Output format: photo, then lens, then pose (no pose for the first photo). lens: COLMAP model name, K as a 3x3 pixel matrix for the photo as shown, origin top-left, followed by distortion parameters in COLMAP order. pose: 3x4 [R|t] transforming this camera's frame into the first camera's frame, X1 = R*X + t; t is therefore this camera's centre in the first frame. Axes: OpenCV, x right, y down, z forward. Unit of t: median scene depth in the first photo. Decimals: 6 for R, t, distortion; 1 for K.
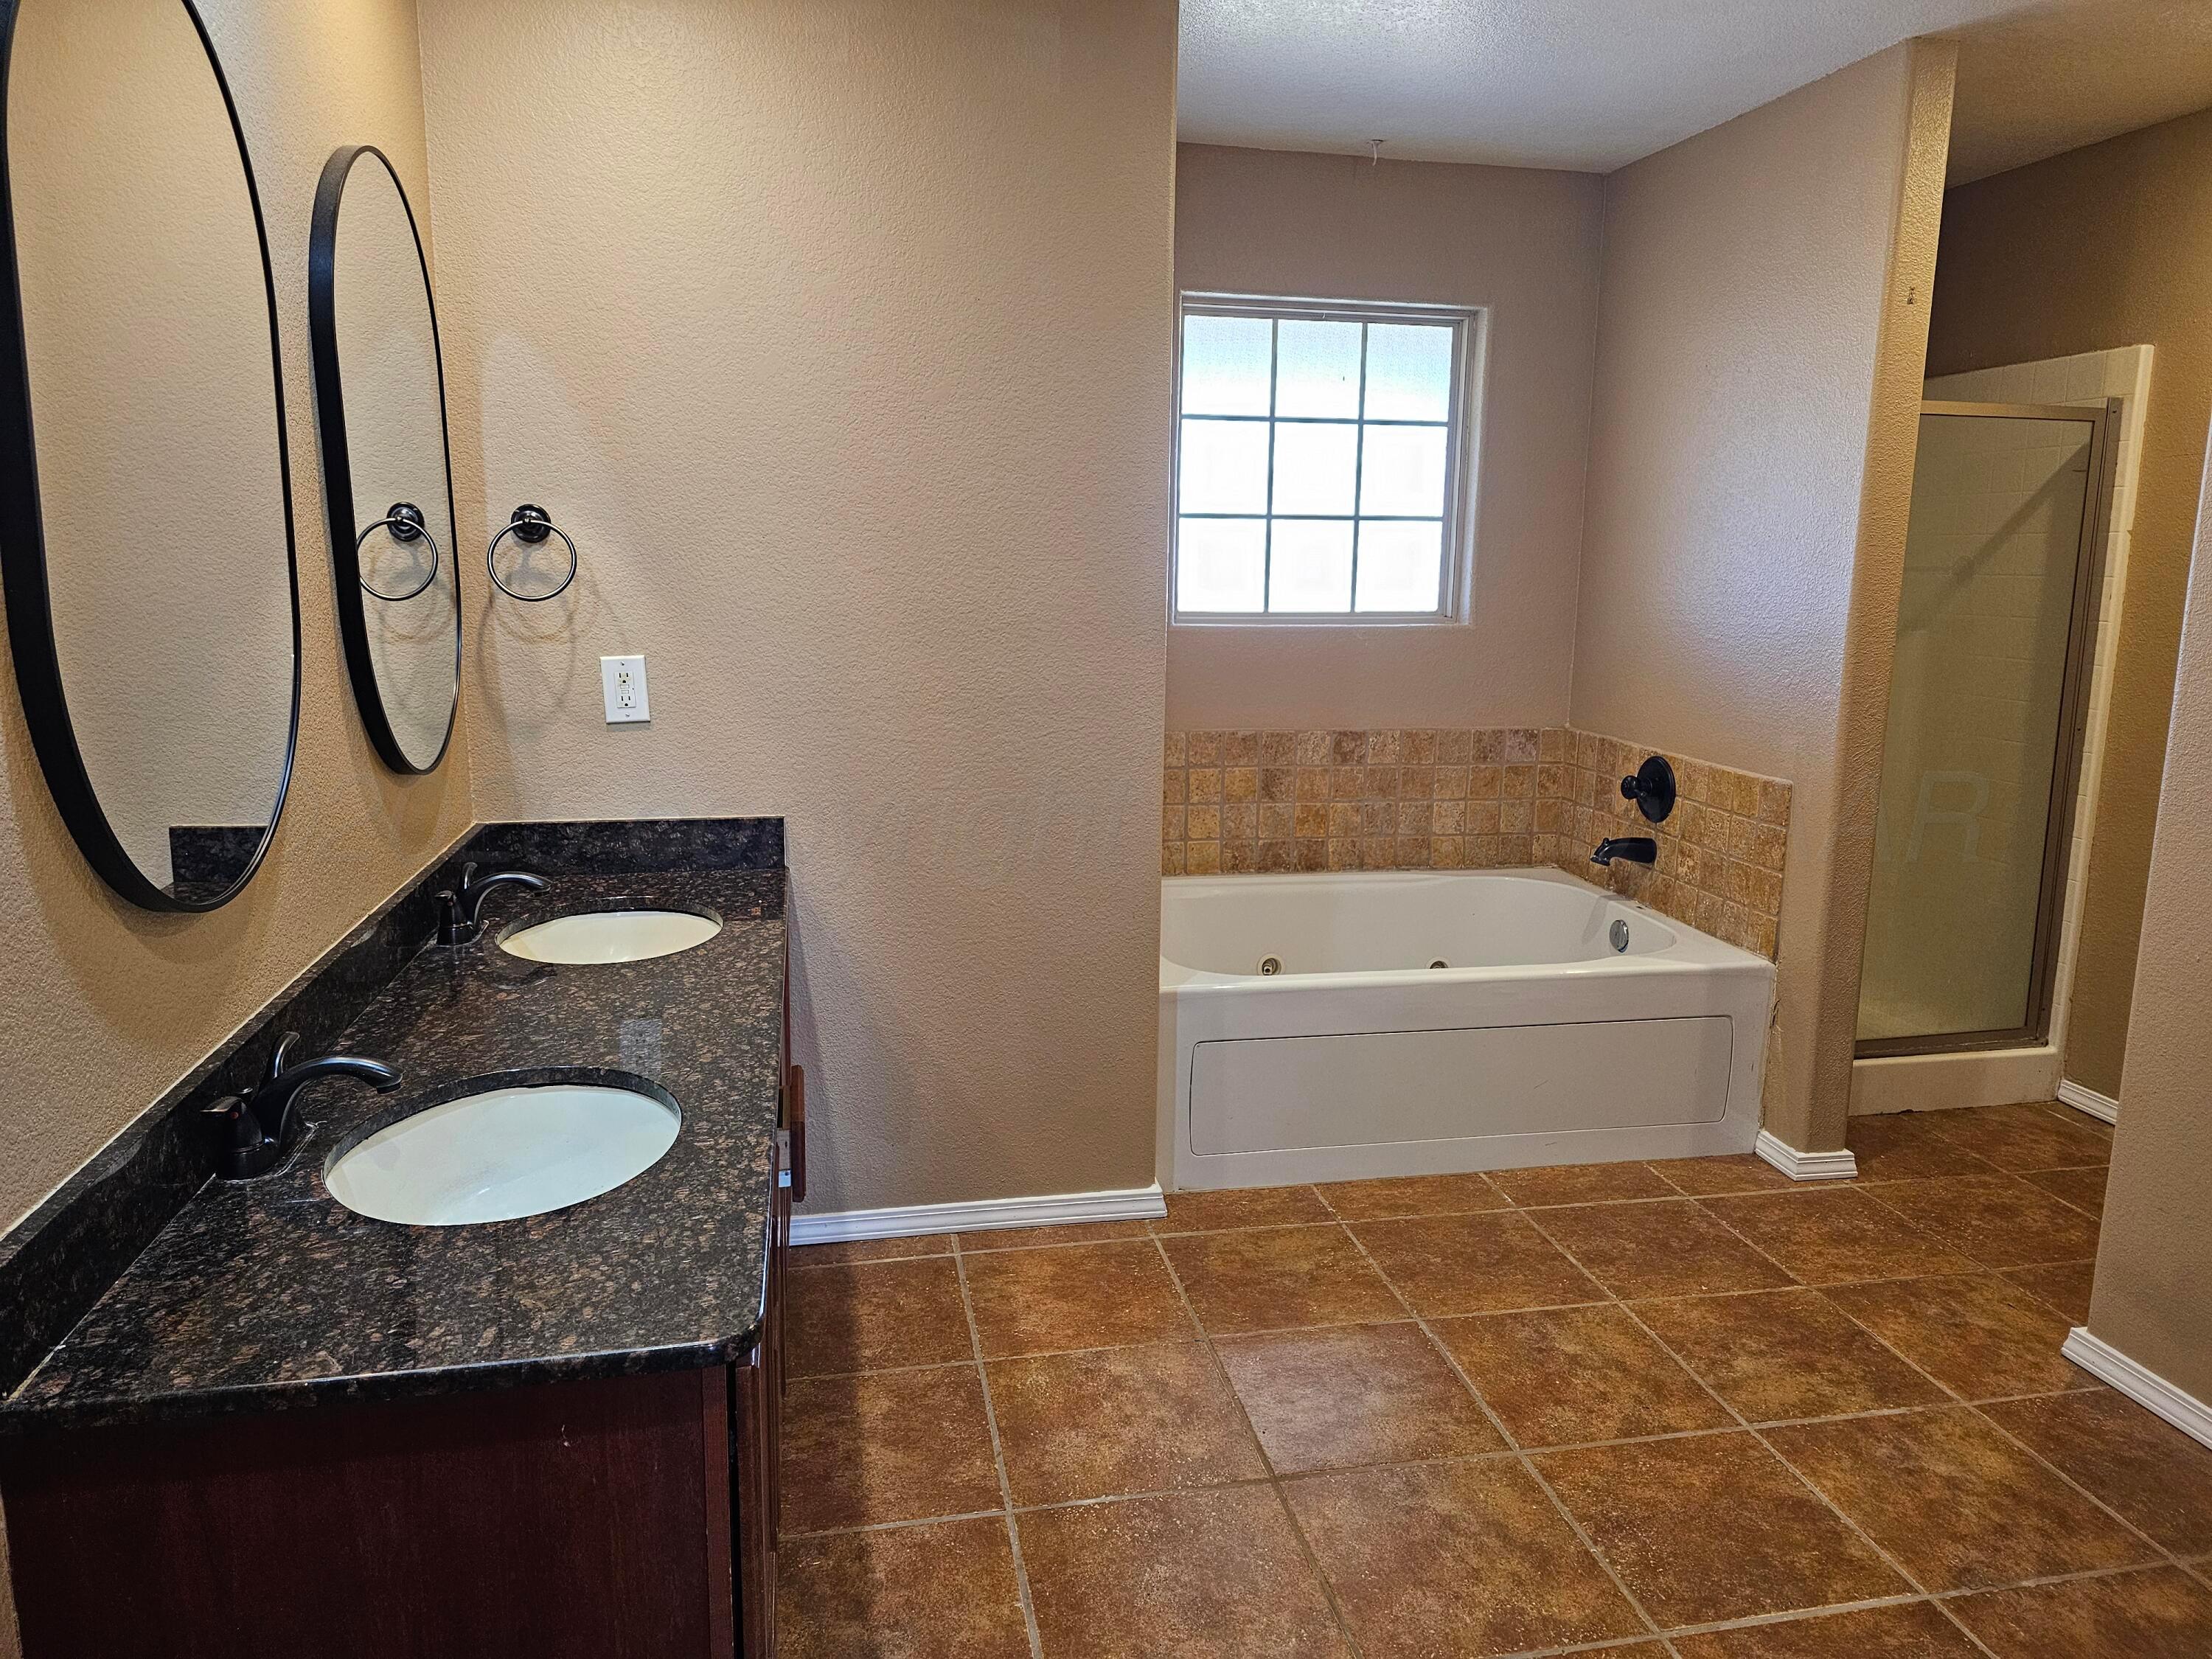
lens RADIAL K [[1481.1, 0, 1108.6], [0, 1481.1, 803.9], [0, 0, 1]] dist [0.074600, -0.087357]
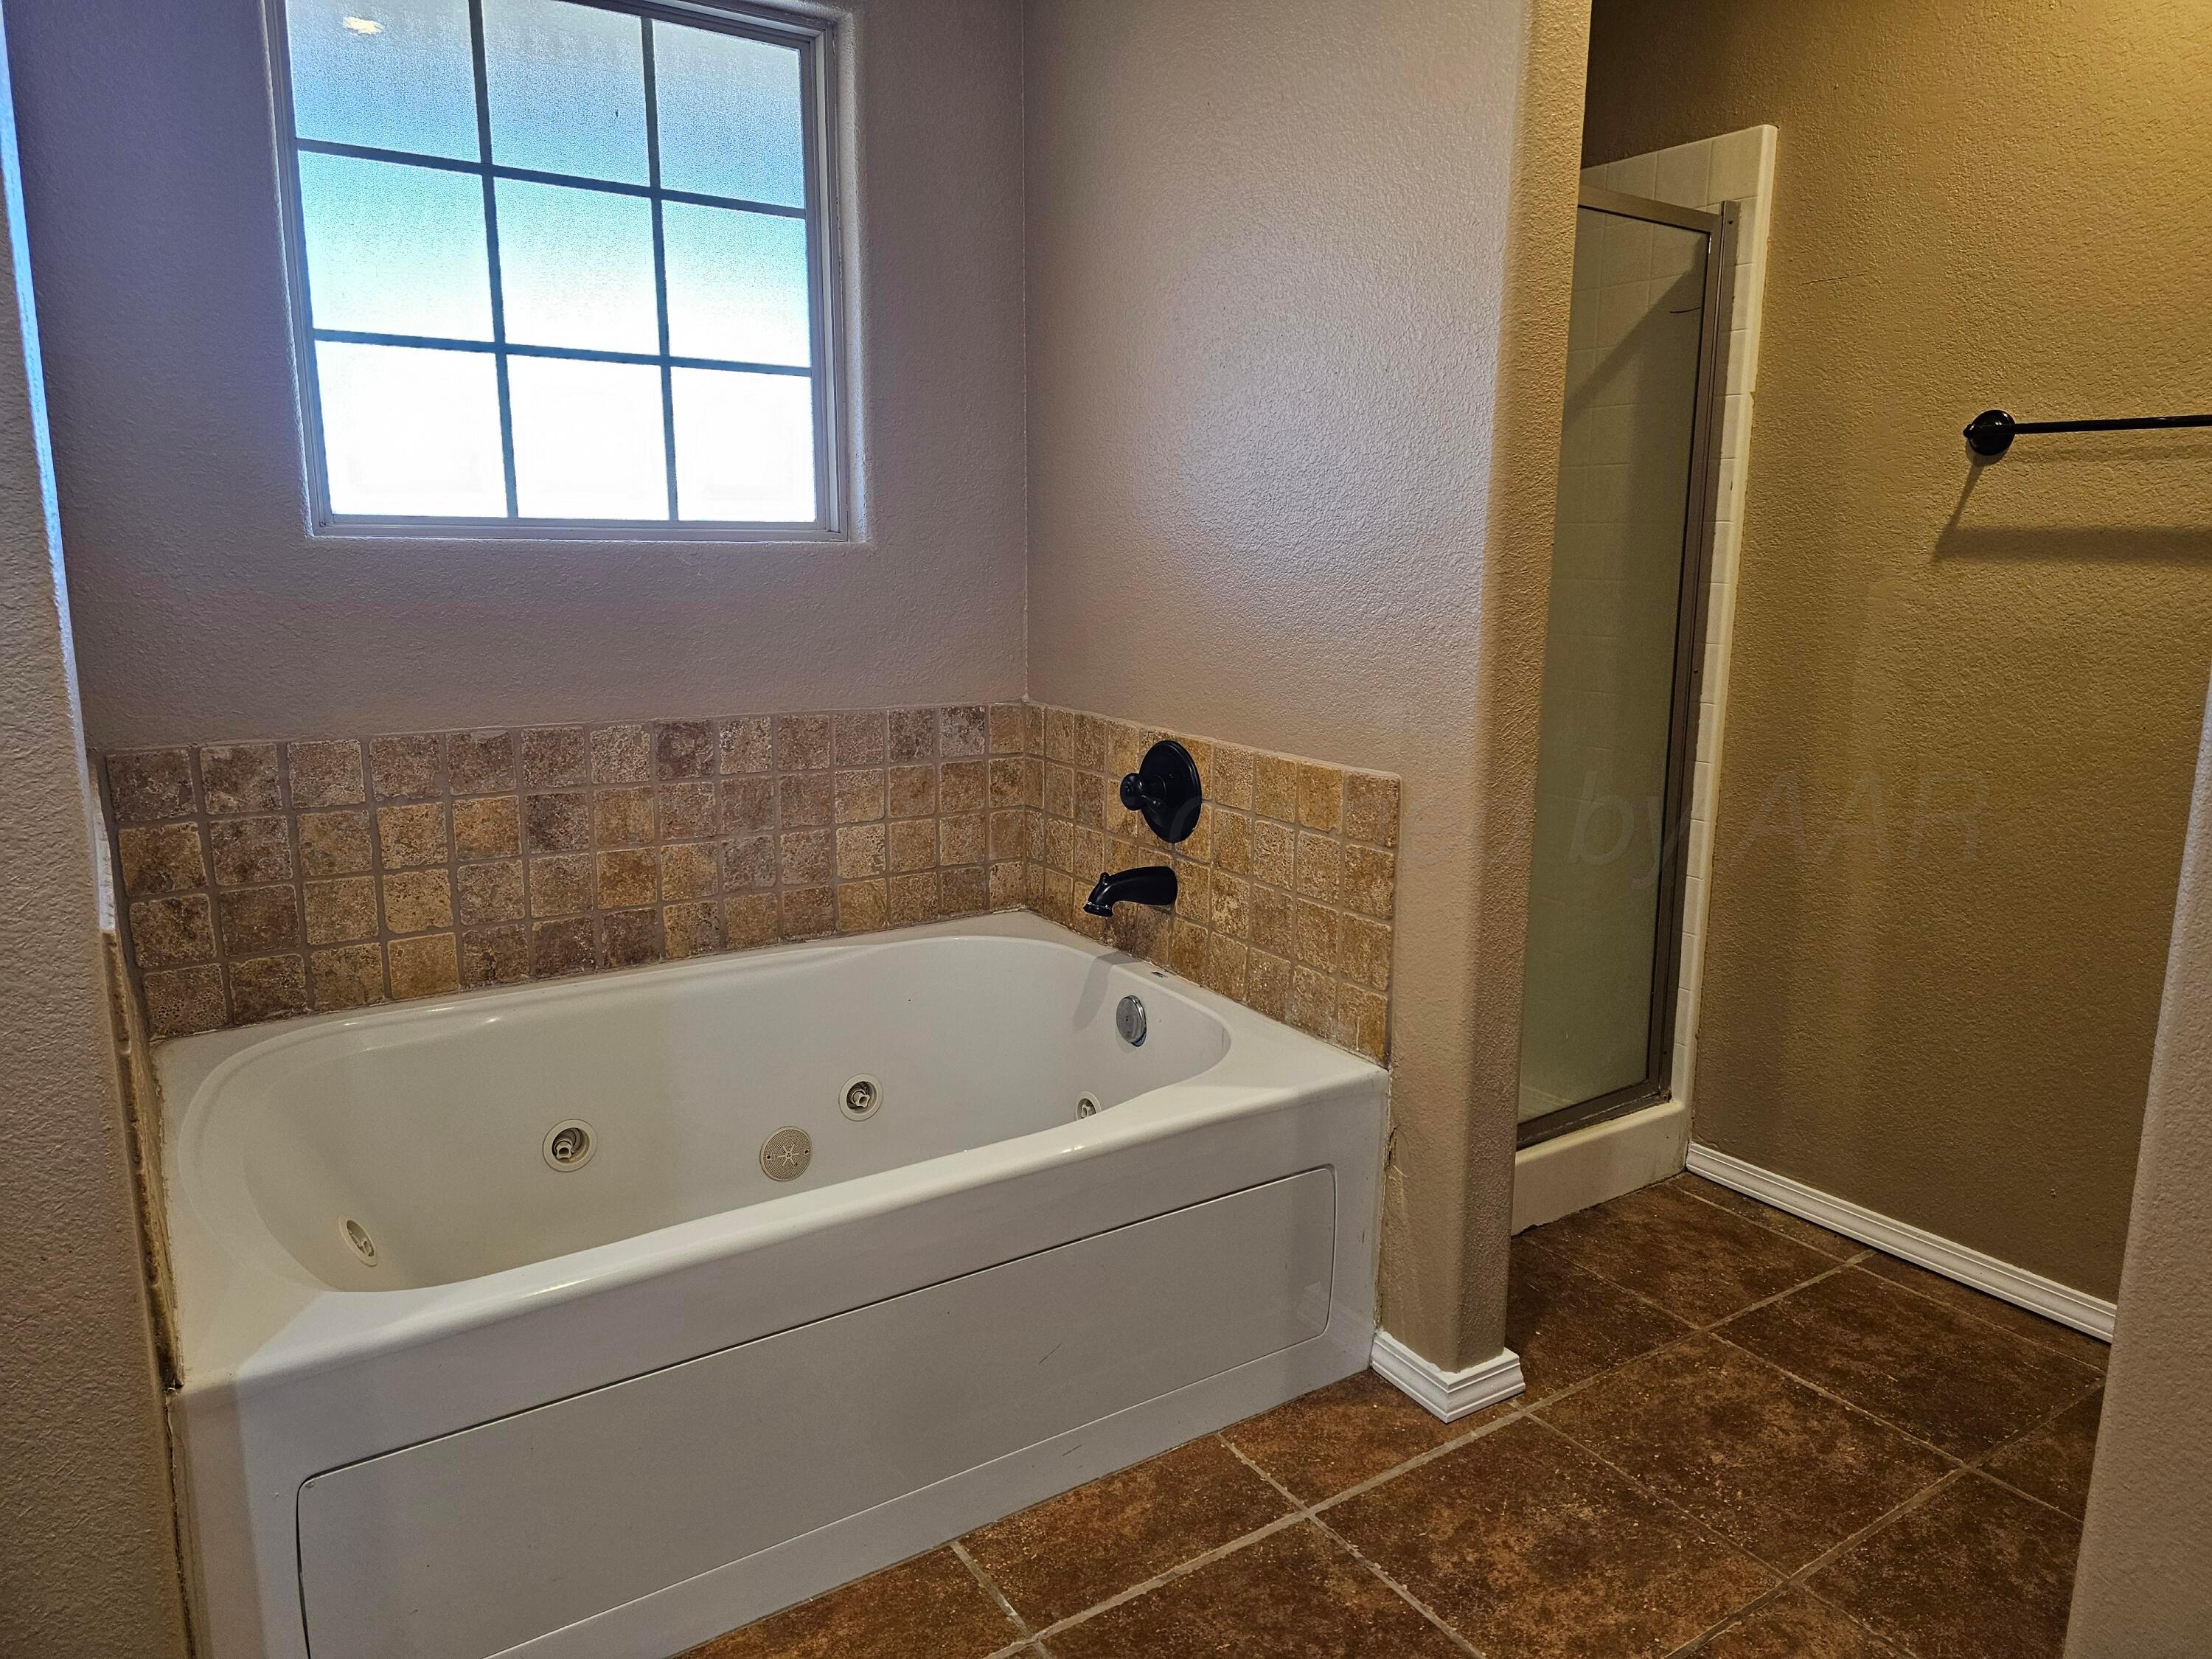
lens RADIAL K [[1489.6, 0, 1131.5], [0, 1489.6, 824.9], [0, 0, 1]] dist [0.138778, -0.223849]
pose [[0.920664, -0.078197, 0.382444, 0.102947], [0.066722, 0.996836, 0.043197, -0.024525], [-0.384611, -0.014252, 0.922969, 0.411368]]
